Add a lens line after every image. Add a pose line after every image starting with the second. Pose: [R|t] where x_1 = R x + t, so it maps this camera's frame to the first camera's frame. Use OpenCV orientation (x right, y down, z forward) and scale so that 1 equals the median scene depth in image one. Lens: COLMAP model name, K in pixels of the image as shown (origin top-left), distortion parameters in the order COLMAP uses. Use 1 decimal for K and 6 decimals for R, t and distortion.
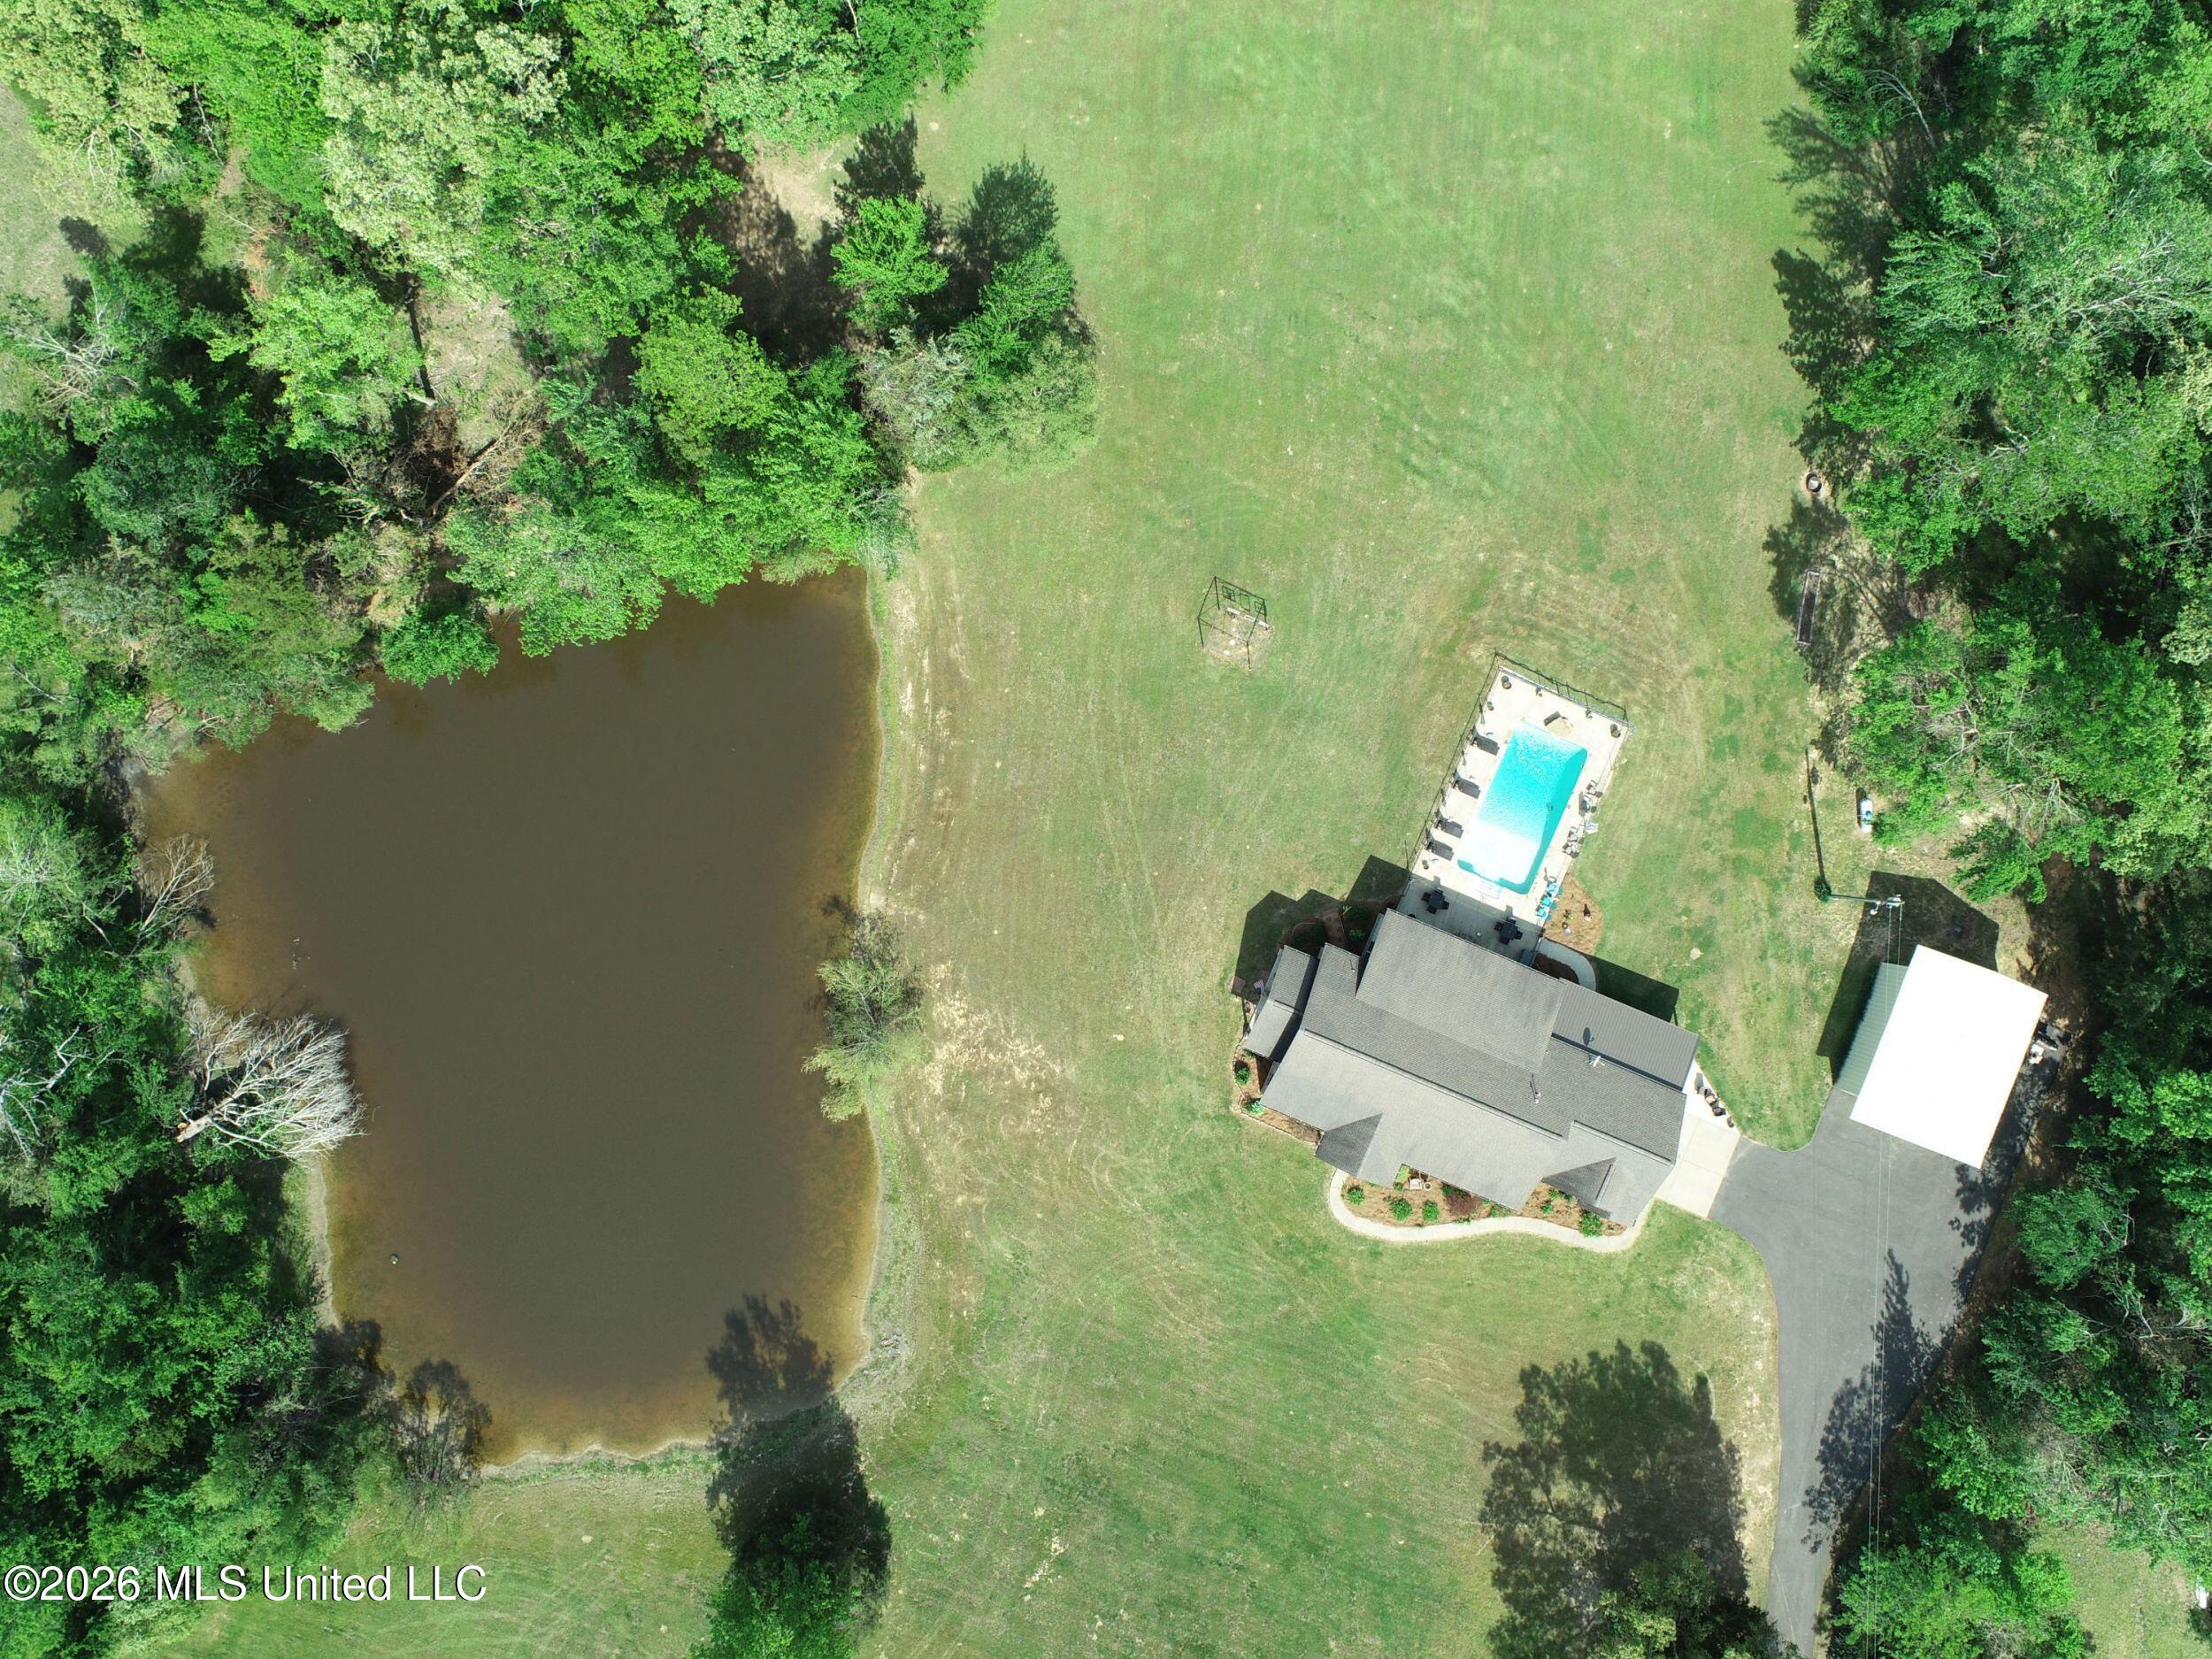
lens RADIAL K [[1685.6, 0, 1106.0], [0, 1685.6, 829.5], [0, 0, 1]] dist [0.002301, -0.034501]
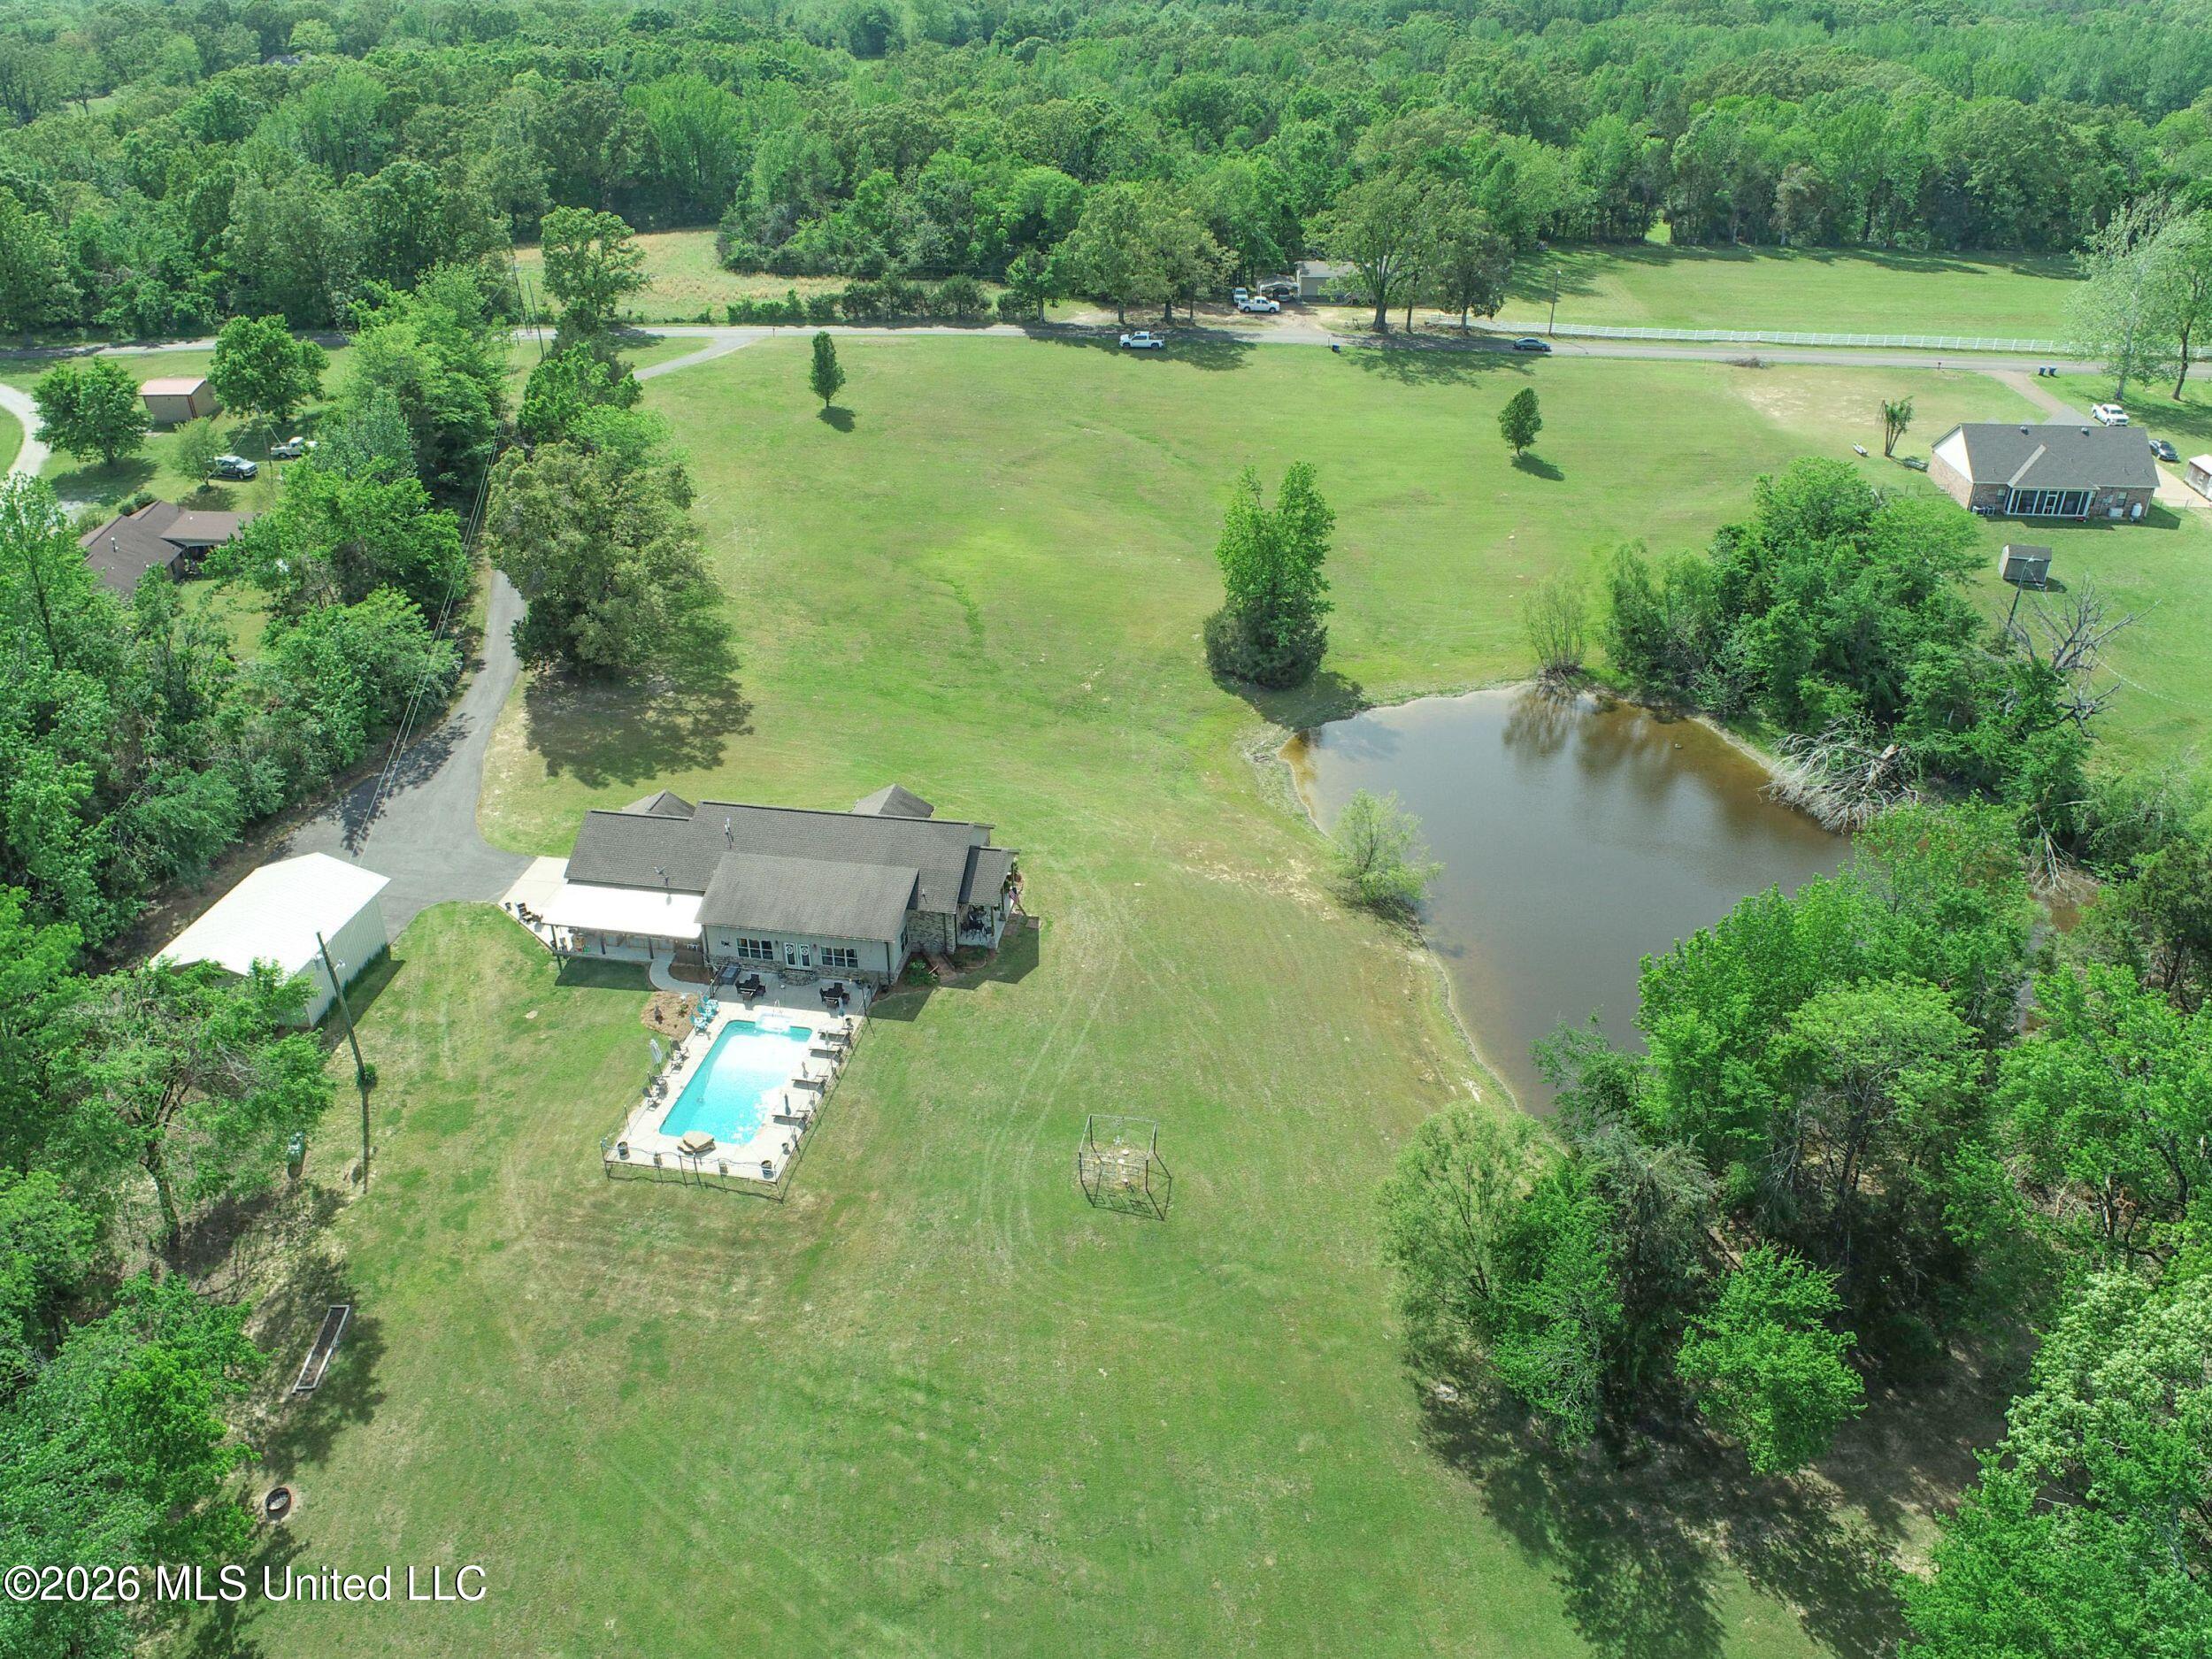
lens RADIAL K [[1697.1, 0, 1106.0], [0, 1697.1, 829.5], [0, 0, 1]] dist [-0.027827, 0.003689]
pose [[-0.974775, 0.100327, -0.199370, 0.222249], [-0.222923, -0.481390, 0.847684, -0.698371], [-0.010930, 0.870746, 0.491612, 0.473161]]
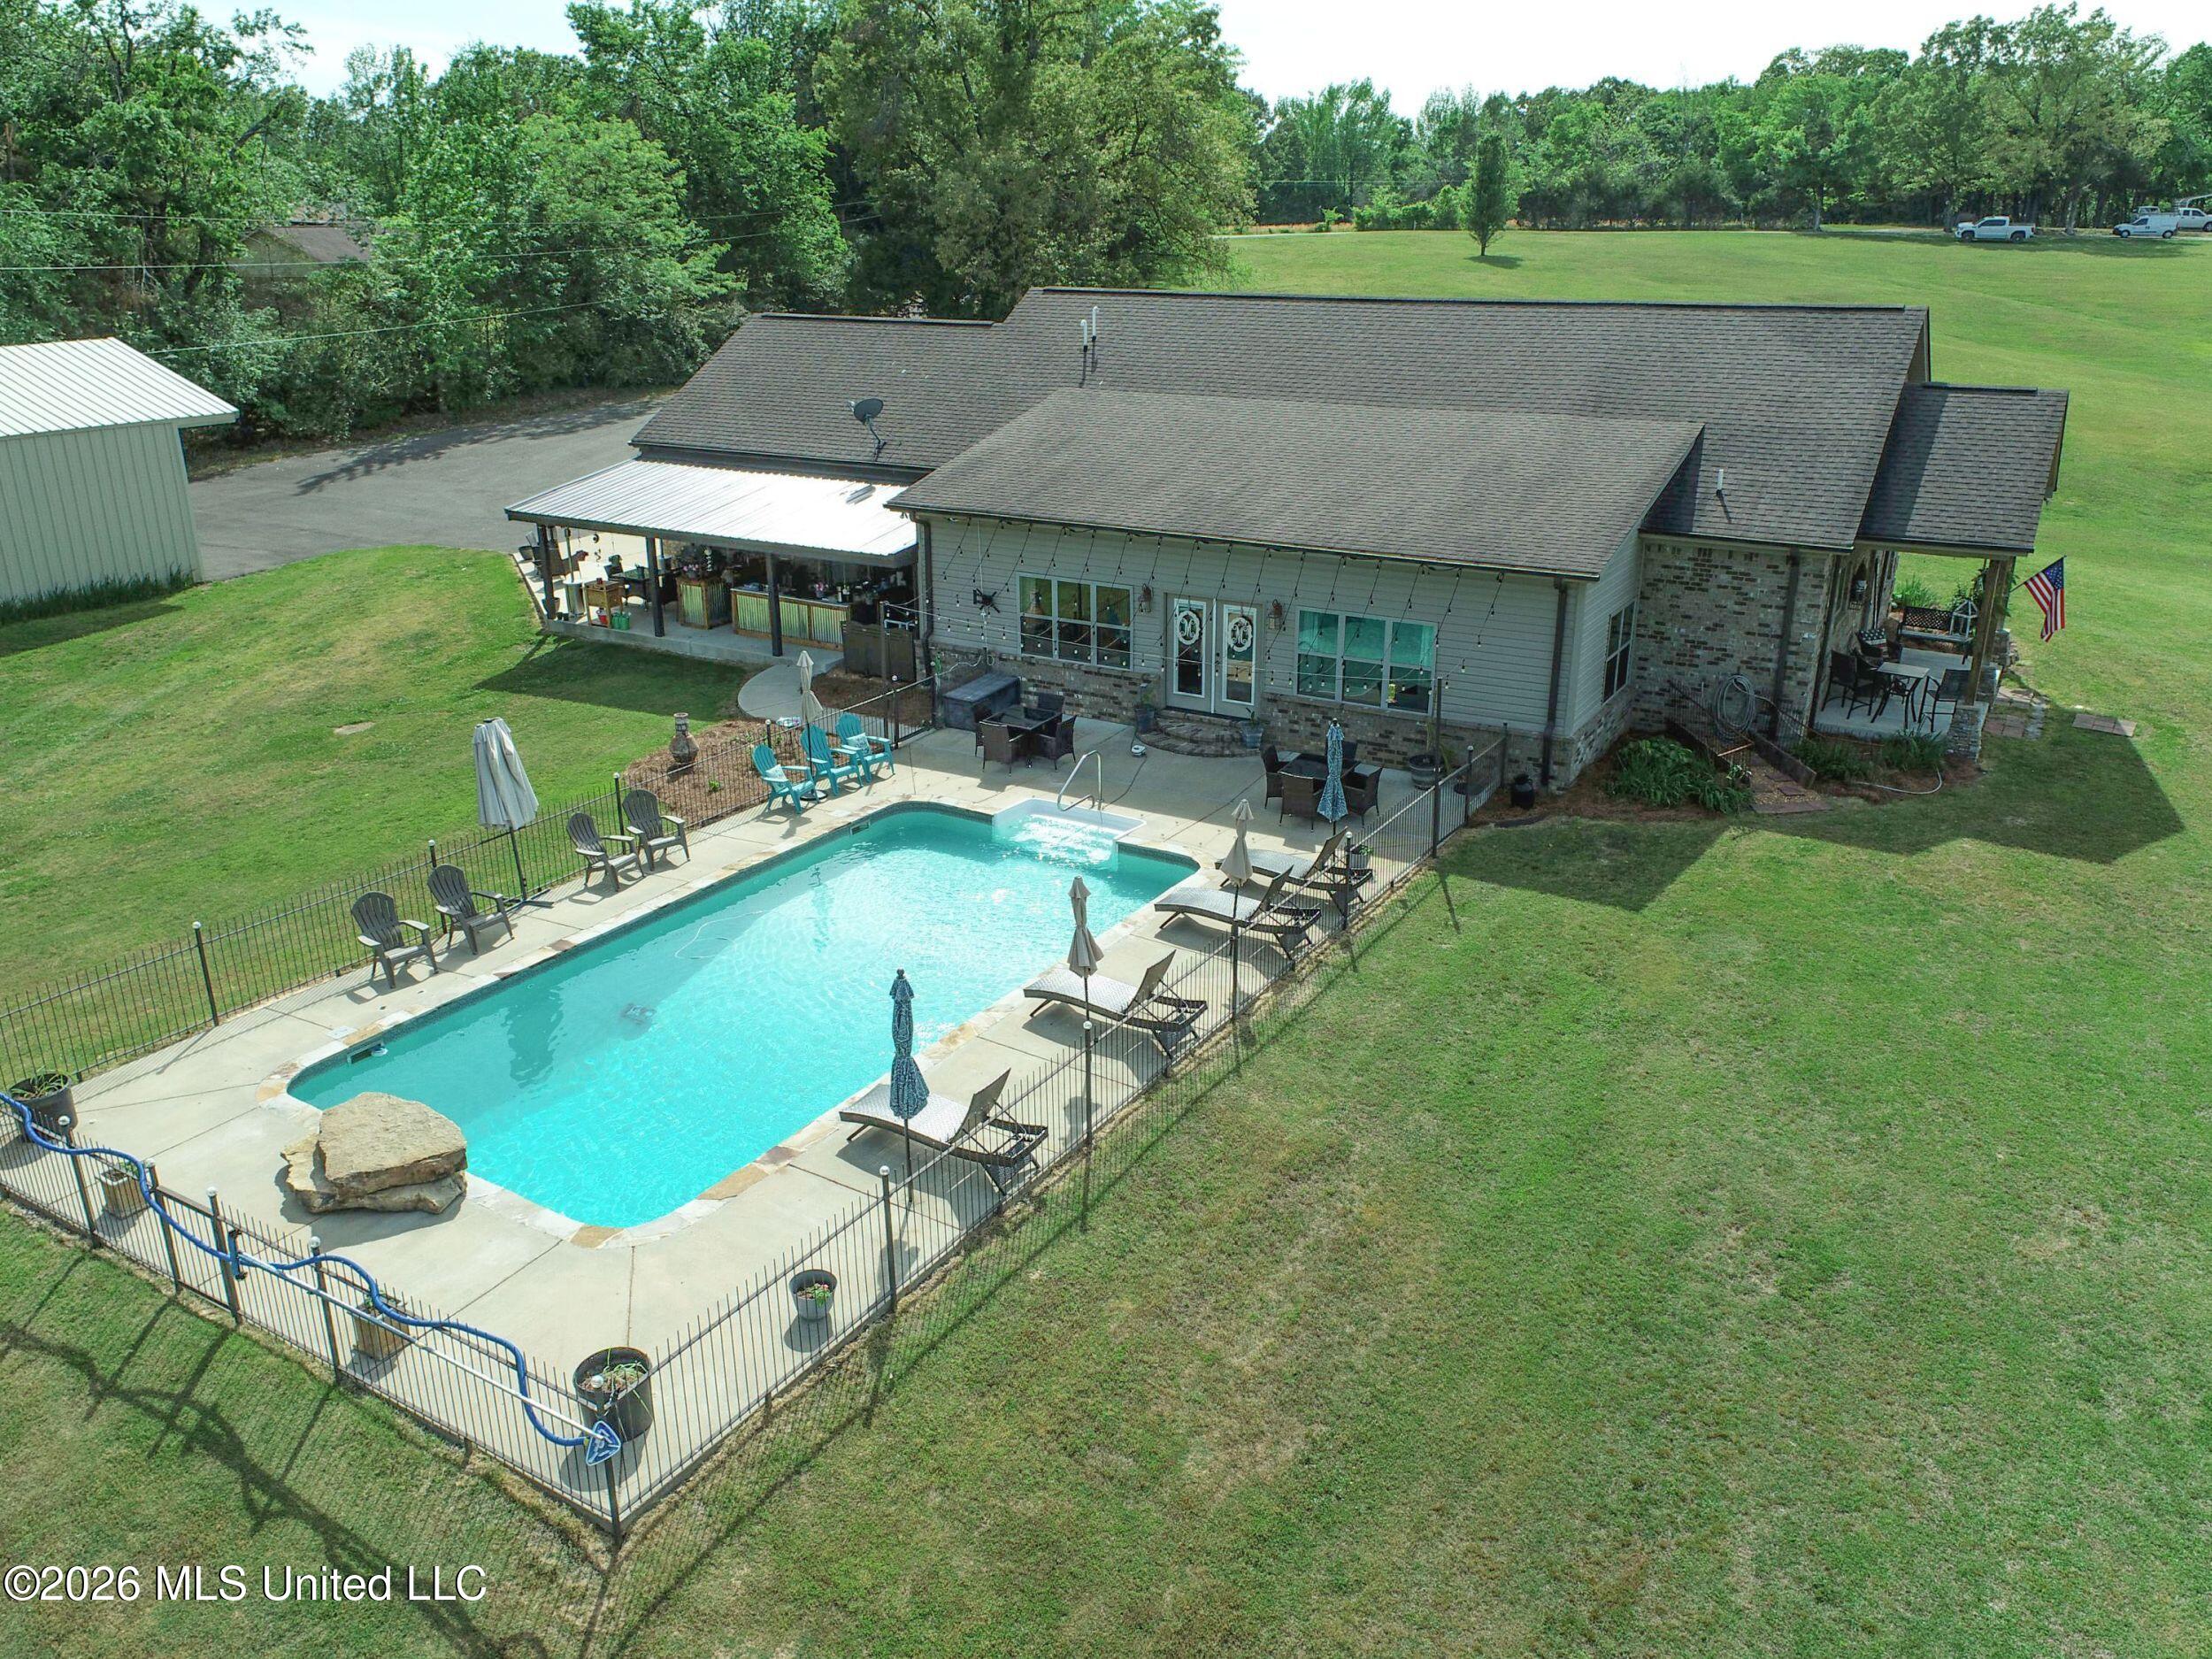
lens RADIAL K [[1697.1, 0, 1106.0], [0, 1697.1, 829.5], [0, 0, 1]] dist [-0.027827, 0.003689]
pose [[-0.989661, -0.061716, 0.129472, 0.190934], [0.142909, -0.347497, 0.926727, -0.168987], [-0.012203, 0.935648, 0.352723, 0.913811]]
